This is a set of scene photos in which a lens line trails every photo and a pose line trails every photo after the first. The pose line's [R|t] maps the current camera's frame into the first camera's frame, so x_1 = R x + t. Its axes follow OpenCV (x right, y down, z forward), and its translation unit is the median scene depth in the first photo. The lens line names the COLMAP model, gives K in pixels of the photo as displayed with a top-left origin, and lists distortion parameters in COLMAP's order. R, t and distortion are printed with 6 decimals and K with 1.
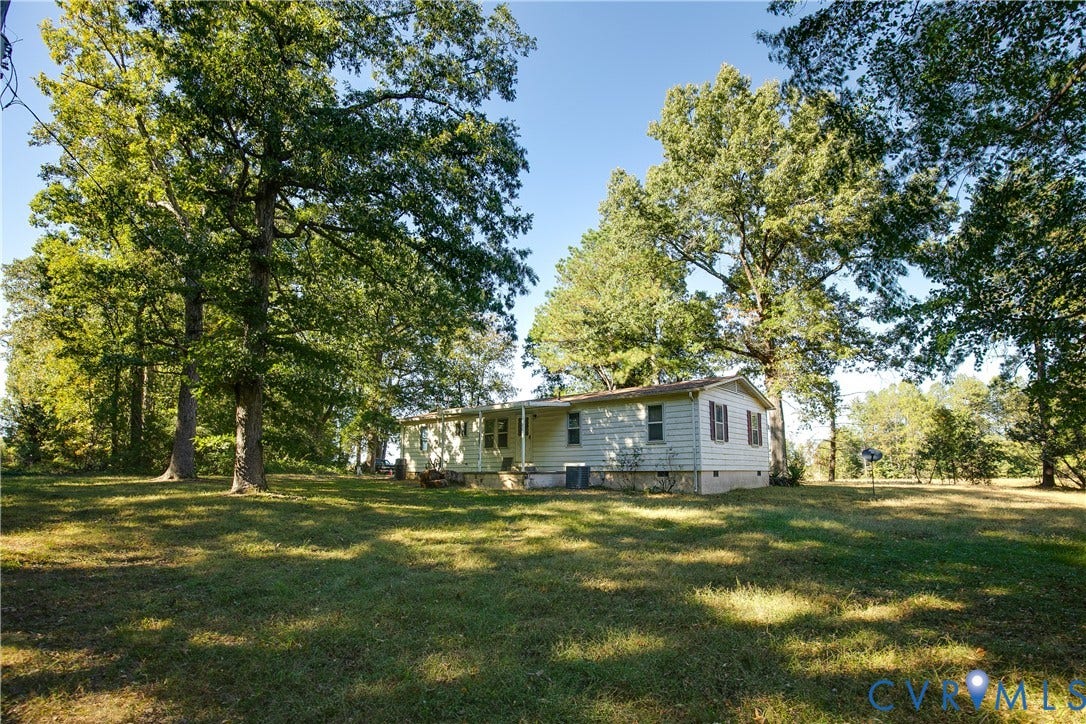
lens RADIAL K [[662.5, 0, 545.7], [0, 662.5, 368.4], [0, 0, 1]] dist [-0.003514, -0.002257]
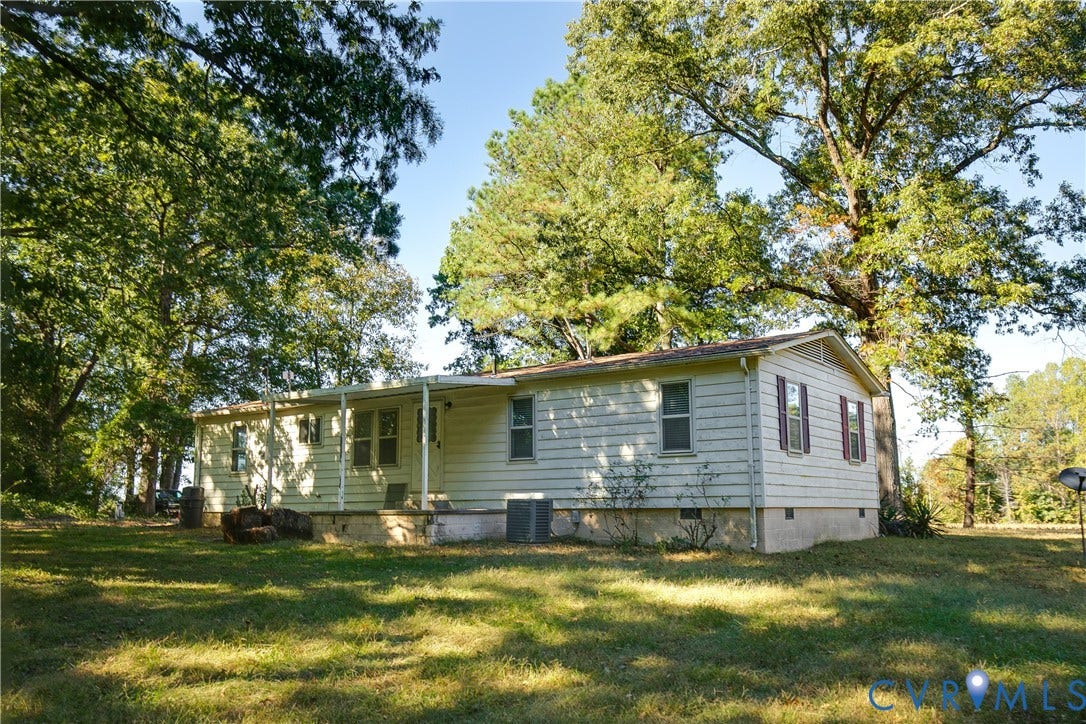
lens RADIAL K [[964.9, 0, 510.9], [0, 964.9, 338.4], [0, 0, 1]] dist [0.048209, 0.000965]
pose [[0.999179, 0.003359, 0.040382, 0.002303], [-0.002468, 0.999753, -0.022091, 0.033822], [-0.040446, 0.021973, 0.998940, 0.211143]]
